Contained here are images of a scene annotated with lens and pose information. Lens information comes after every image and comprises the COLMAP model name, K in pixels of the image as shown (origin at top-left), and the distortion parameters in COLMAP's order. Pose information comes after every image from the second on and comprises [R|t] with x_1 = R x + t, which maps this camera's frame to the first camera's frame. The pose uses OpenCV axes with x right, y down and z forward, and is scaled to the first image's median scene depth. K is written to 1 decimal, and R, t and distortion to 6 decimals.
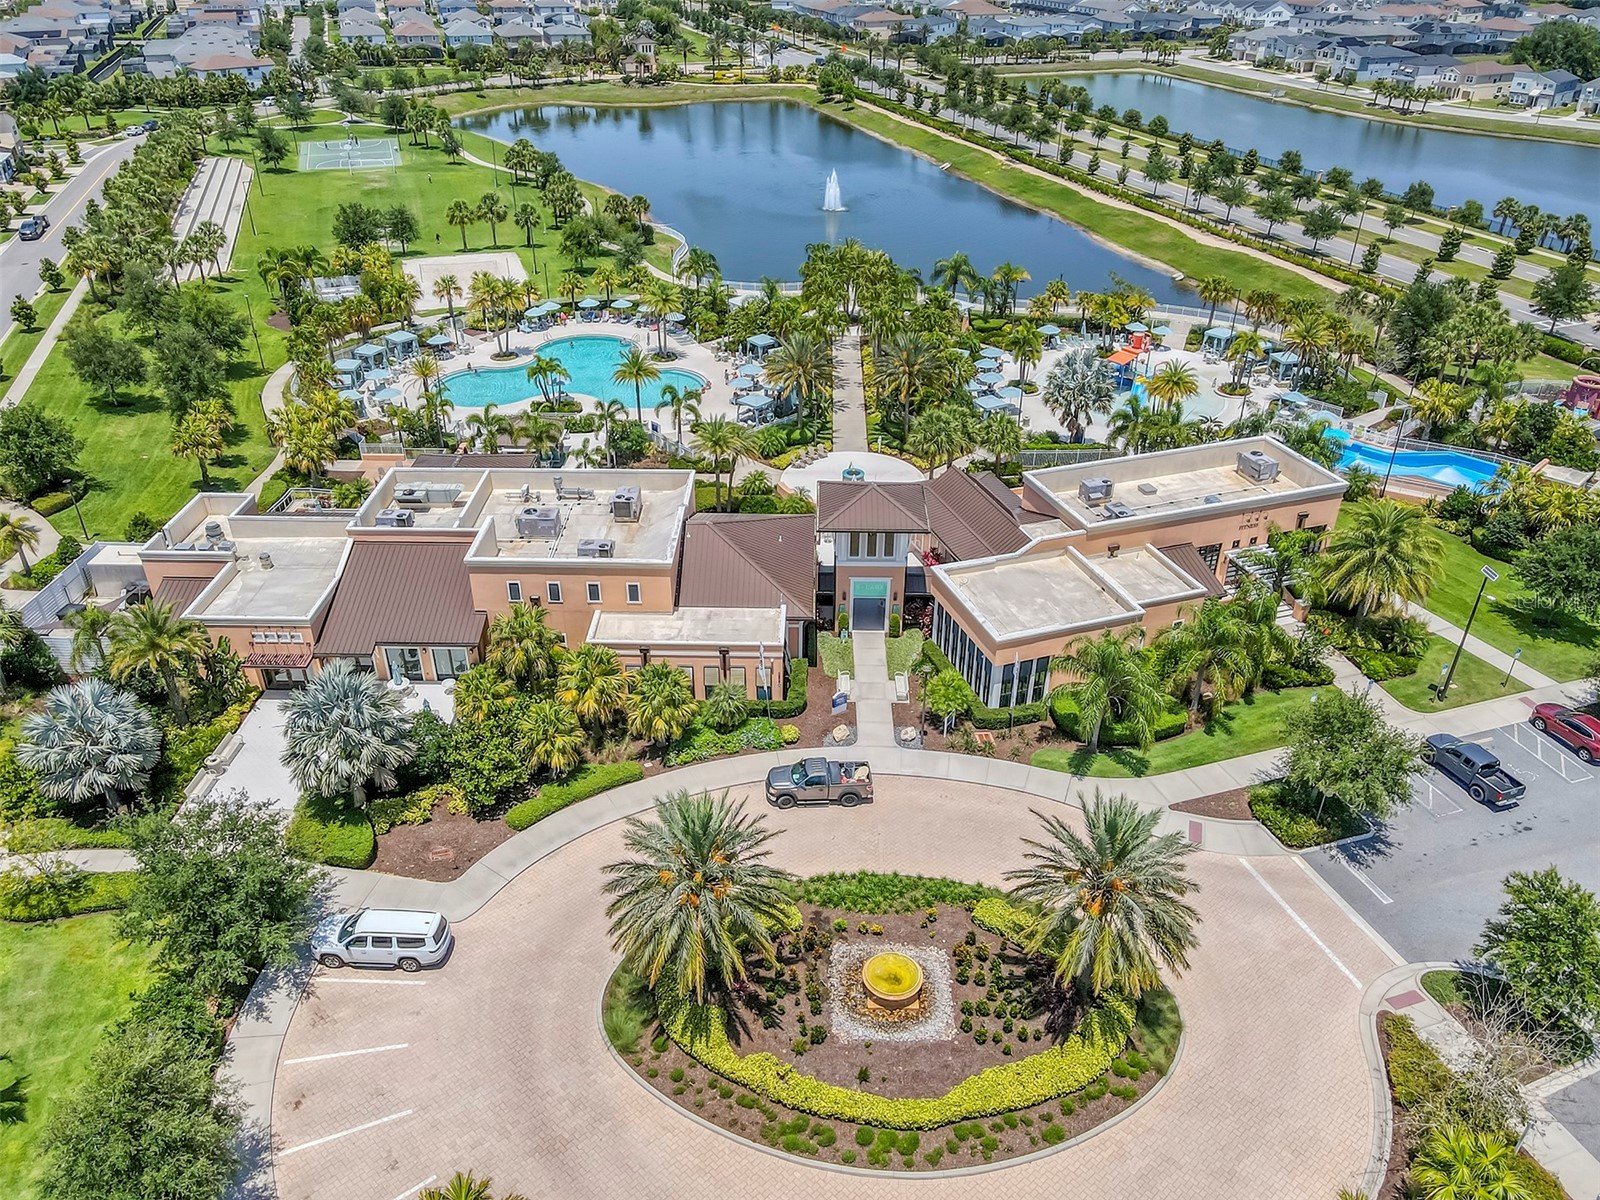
lens RADIAL K [[1131.5, 0, 794.6], [0, 1131.5, 596.6], [0, 0, 1]] dist [0.020458, -0.002548]
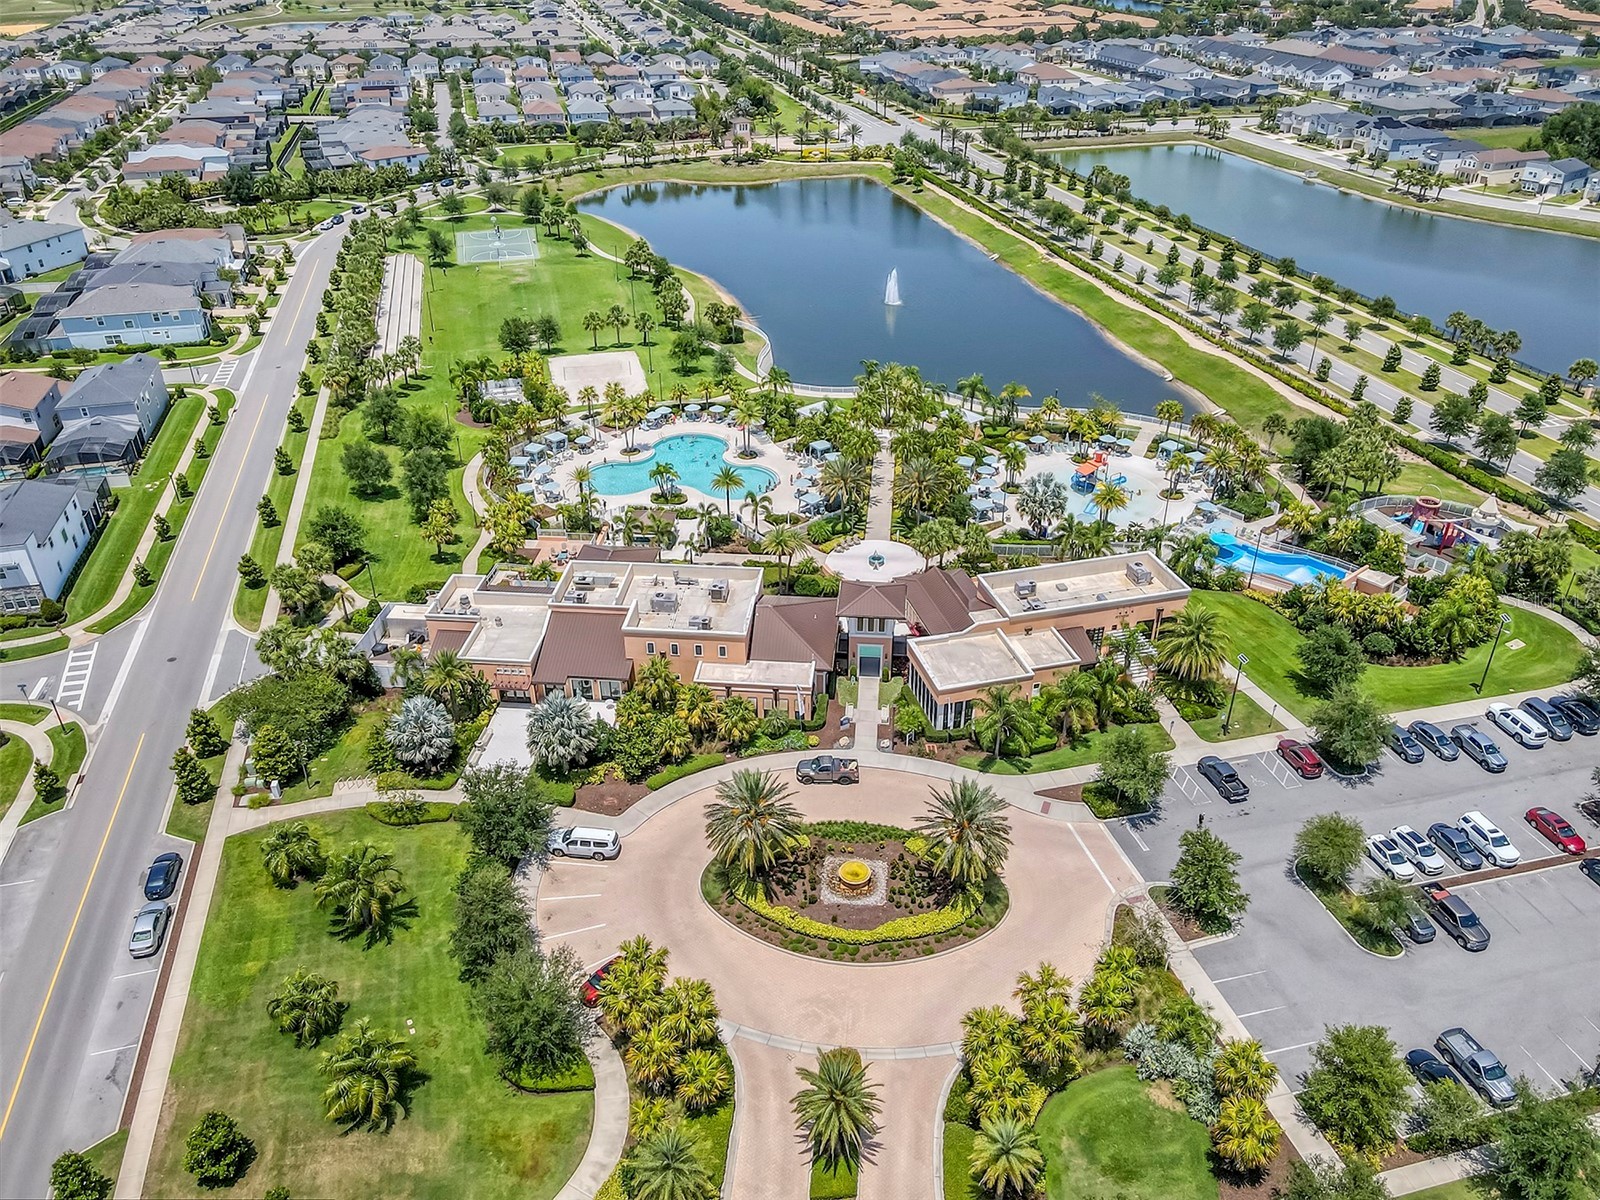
lens RADIAL K [[1150.8, 0, 800.0], [0, 1150.8, 600.0], [0, 0, 1]] dist [0.012817, -0.002816]
pose [[0.997276, 0.030229, -0.067277, 0.049173], [-0.029966, 0.999539, 0.004912, -0.054715], [0.067395, -0.002882, 0.997722, -0.403279]]
